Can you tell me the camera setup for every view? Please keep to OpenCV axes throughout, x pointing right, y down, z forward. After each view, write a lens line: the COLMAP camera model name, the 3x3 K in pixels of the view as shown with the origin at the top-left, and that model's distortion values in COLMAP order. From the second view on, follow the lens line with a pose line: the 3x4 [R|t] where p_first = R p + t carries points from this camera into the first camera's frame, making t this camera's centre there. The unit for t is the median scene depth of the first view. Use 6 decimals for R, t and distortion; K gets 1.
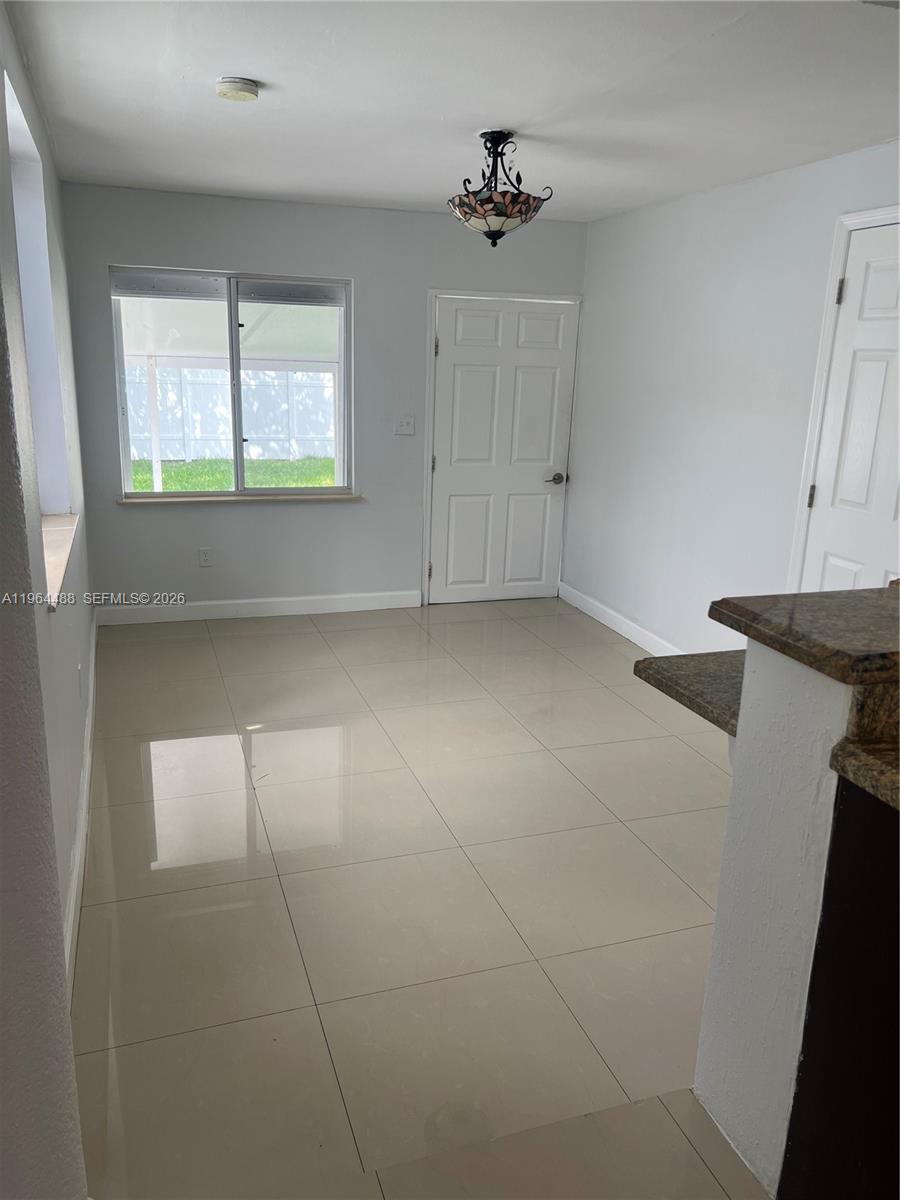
lens RADIAL K [[914.1, 0, 440.8], [0, 914.1, 593.9], [0, 0, 1]] dist [0.062689, -0.068447]
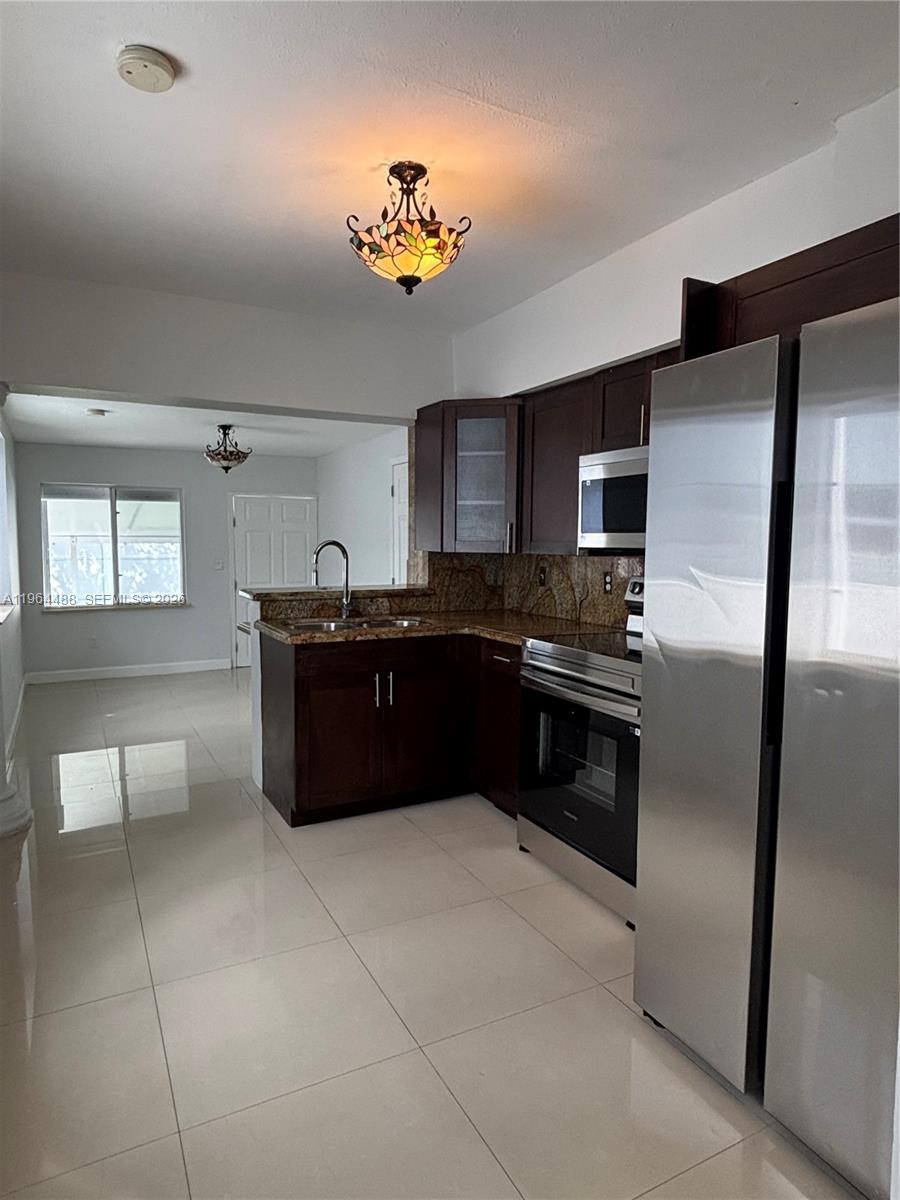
lens RADIAL K [[713.8, 0, 450.0], [0, 713.8, 600.0], [0, 0, 1]] dist [0.007341, 0.000444]
pose [[0.985568, -0.039825, 0.164529, 0.218734], [0.066853, 0.984497, -0.162164, 0.173743], [-0.155520, 0.170823, 0.972951, -0.514418]]
